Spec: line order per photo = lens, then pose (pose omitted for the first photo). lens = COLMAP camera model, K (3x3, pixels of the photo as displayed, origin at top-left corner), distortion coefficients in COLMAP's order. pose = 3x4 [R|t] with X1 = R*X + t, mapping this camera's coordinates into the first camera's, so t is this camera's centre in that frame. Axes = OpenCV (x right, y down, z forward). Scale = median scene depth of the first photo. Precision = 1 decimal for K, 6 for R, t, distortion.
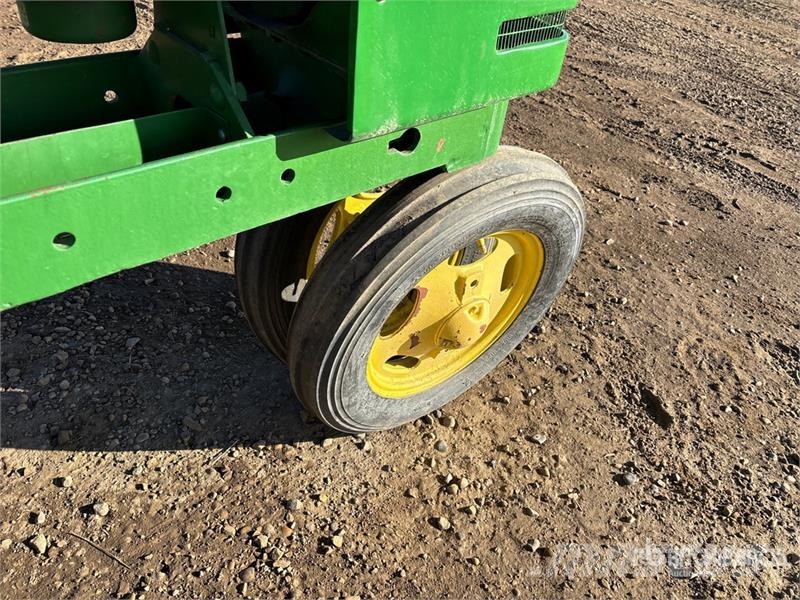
lens RADIAL K [[597.3, 0, 400.0], [0, 597.3, 300.0], [0, 0, 1]] dist [0.039131, -0.048984]
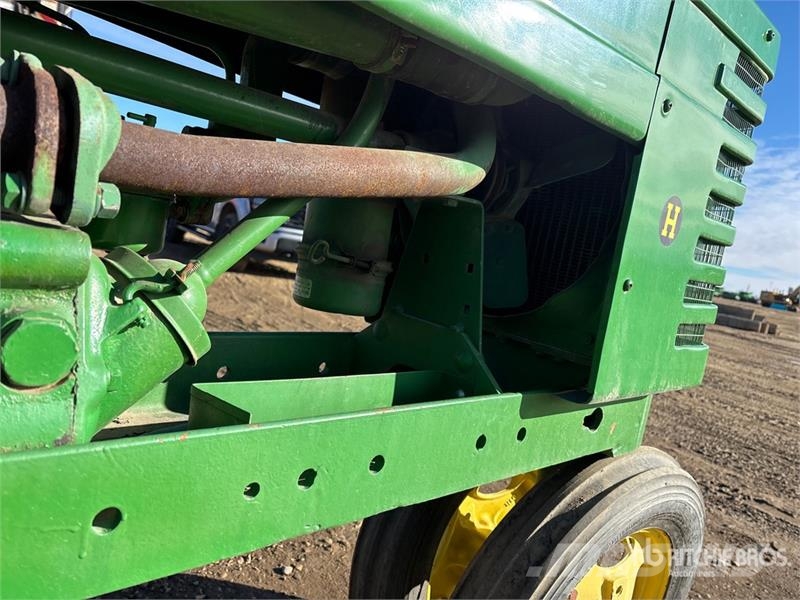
lens RADIAL K [[606.5, 0, 402.7], [0, 606.5, 302.5], [0, 0, 1]] dist [0.053448, -0.070989]
pose [[0.995953, 0.064051, 0.063051, -0.295768], [-0.020328, 0.843871, -0.536160, 0.111907], [-0.087548, 0.532709, 0.841758, -0.012542]]
